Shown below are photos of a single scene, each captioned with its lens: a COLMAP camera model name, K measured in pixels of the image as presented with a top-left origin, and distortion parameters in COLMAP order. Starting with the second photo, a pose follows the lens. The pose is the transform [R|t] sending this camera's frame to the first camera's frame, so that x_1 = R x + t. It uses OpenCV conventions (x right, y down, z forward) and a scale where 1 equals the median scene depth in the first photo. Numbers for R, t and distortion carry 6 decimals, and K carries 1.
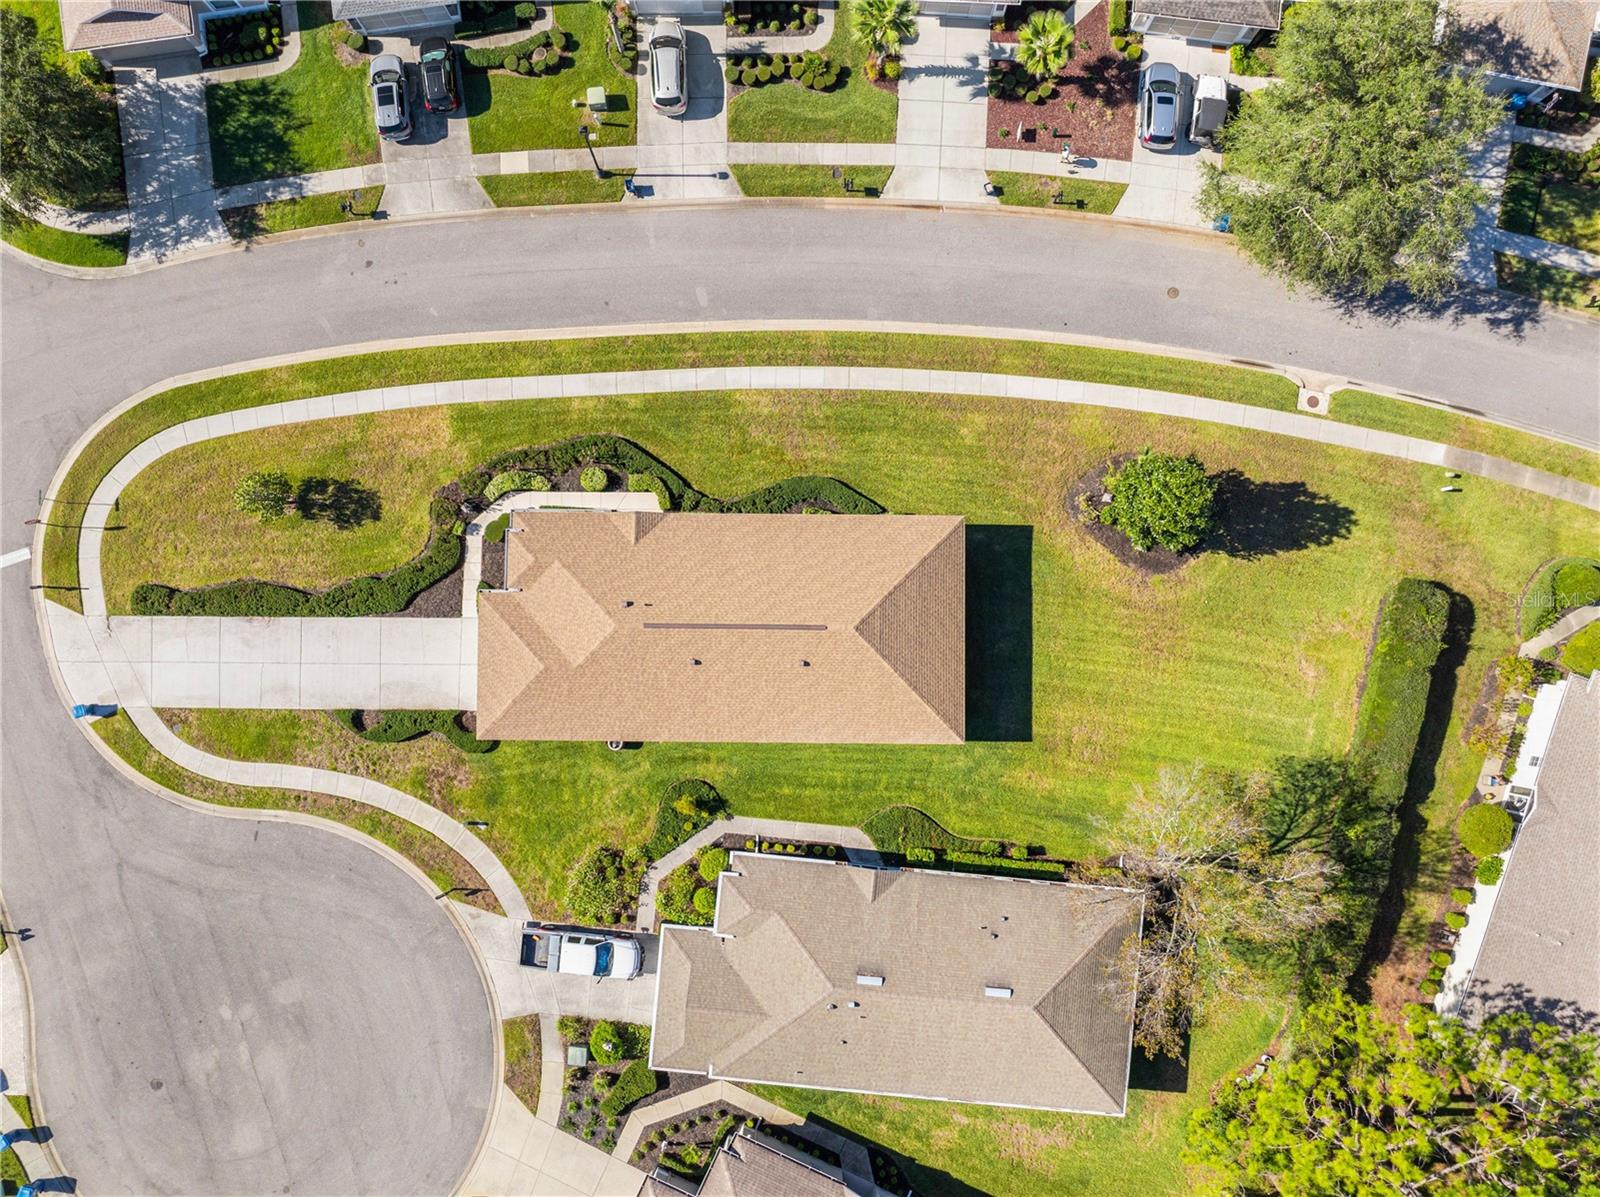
lens RADIAL K [[1133.5, 0, 798.3], [0, 1133.5, 589.5], [0, 0, 1]] dist [-0.067777, 0.048525]
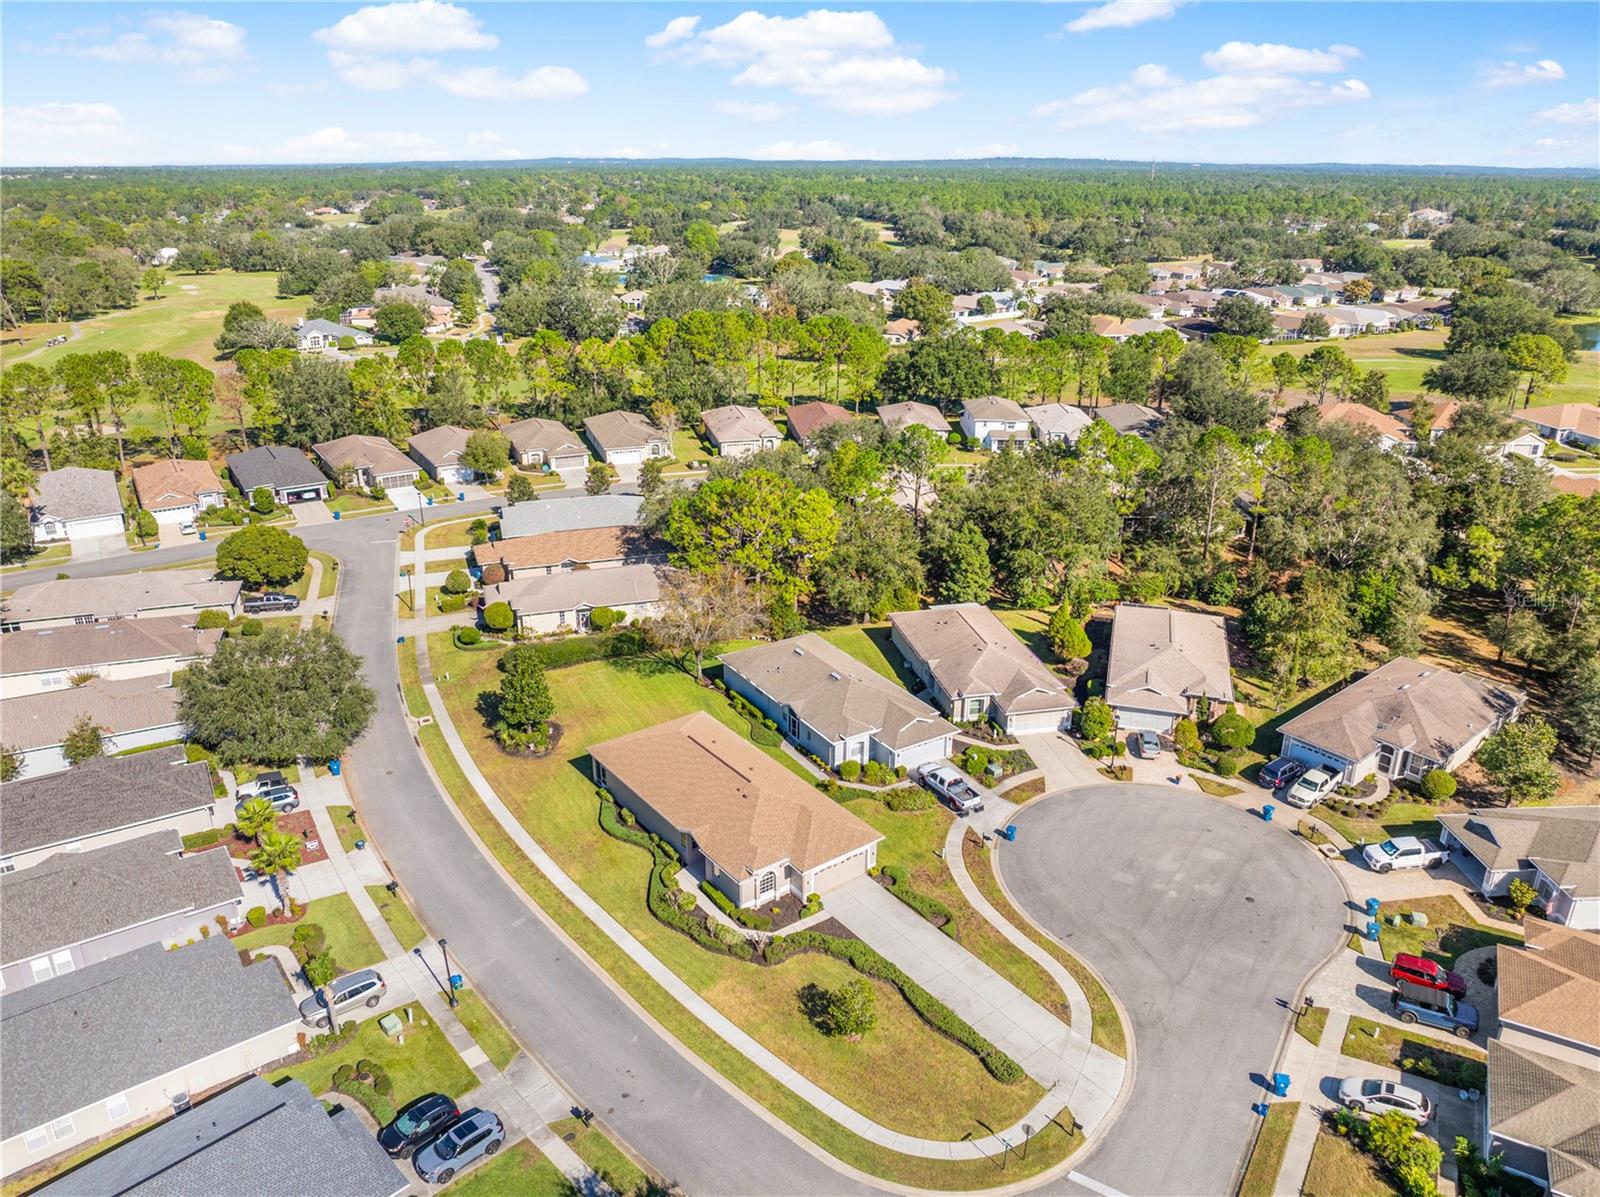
lens RADIAL K [[1126.4, 0, 800.0], [0, 1126.4, 598.5], [0, 0, 1]] dist [-0.037567, -0.001903]
pose [[-0.606947, -0.286343, 0.741366, -1.118428], [0.793953, -0.176907, 0.581672, -0.683863], [-0.035405, 0.941654, 0.334716, 0.225224]]
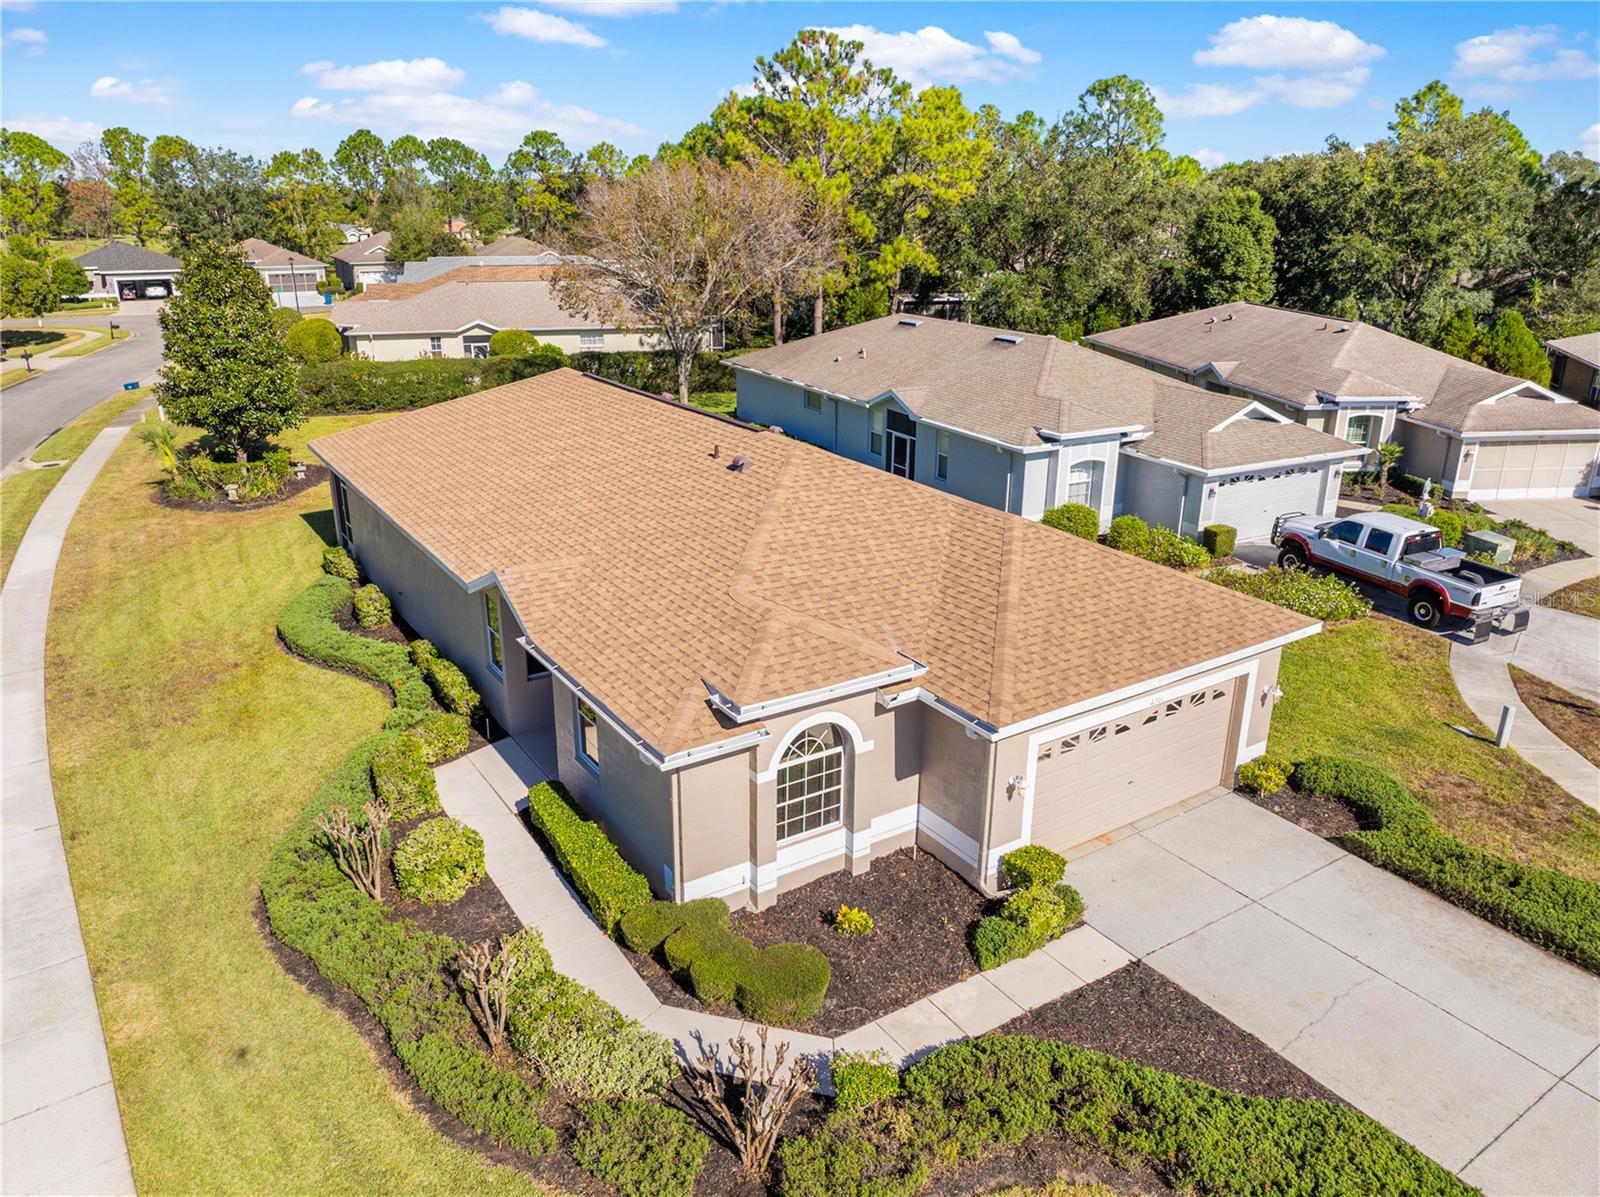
lens RADIAL K [[1133.5, 0, 798.3], [0, 1133.5, 589.5], [0, 0, 1]] dist [-0.067777, 0.048525]
pose [[-0.554100, -0.268723, 0.787884, -0.431369], [0.831491, -0.133245, 0.539322, -0.163851], [-0.039947, 0.953957, 0.297272, 0.840431]]
